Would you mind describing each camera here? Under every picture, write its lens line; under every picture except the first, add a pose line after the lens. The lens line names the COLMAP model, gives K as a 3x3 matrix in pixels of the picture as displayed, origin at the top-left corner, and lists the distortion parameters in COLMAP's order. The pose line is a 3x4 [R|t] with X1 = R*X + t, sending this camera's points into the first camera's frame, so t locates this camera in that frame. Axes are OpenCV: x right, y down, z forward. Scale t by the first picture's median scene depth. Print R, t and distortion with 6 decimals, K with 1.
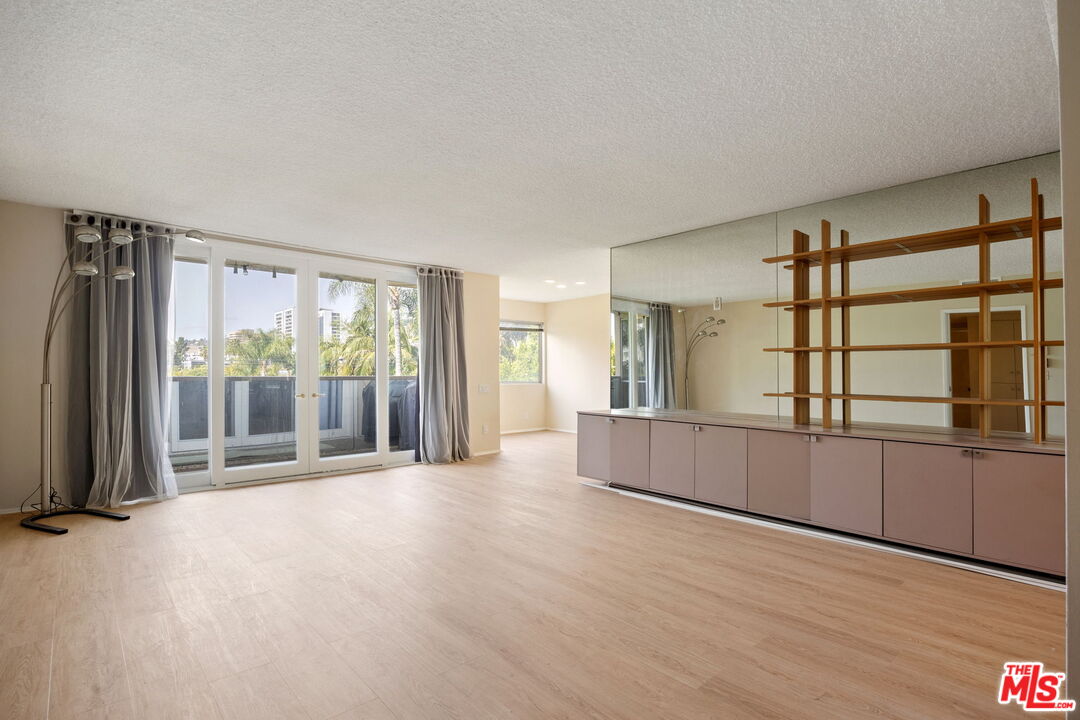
lens RADIAL K [[549.0, 0, 540.5], [0, 549.0, 371.7], [0, 0, 1]] dist [-0.019143, -0.000244]
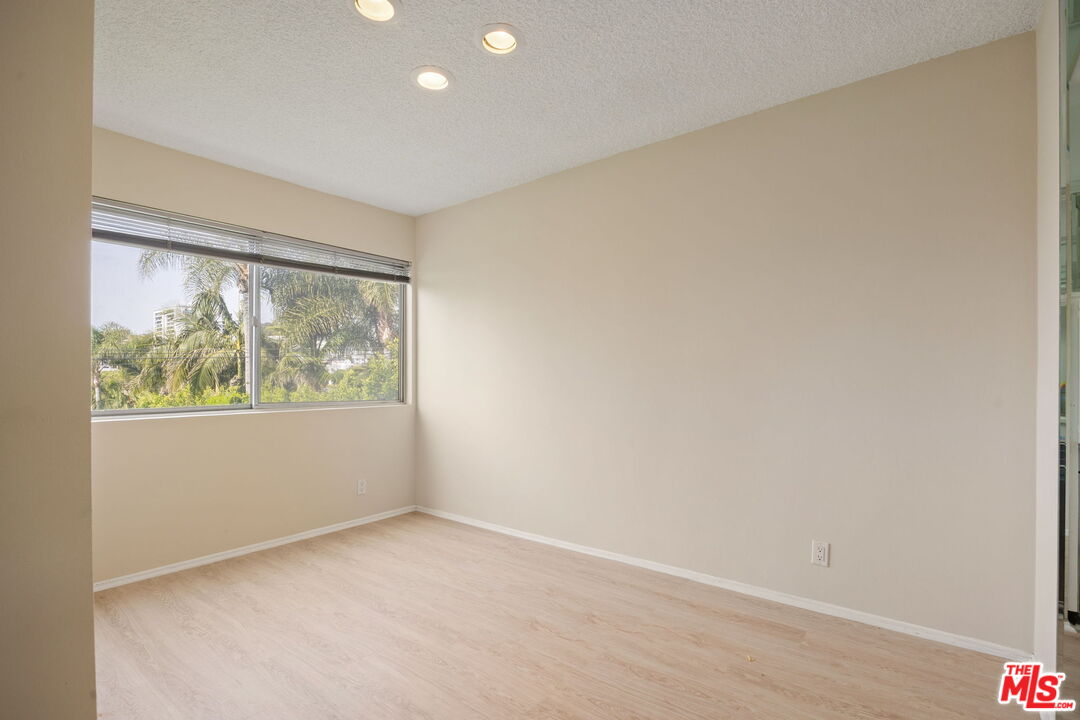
lens RADIAL K [[549.0, 0, 540.5], [0, 549.0, 371.7], [0, 0, 1]] dist [-0.019143, -0.000244]
pose [[0.986941, -0.002970, 0.161054, 0.037015], [0.004023, 0.999973, -0.006214, 0.000373], [-0.161031, 0.006780, 0.986926, 0.556376]]
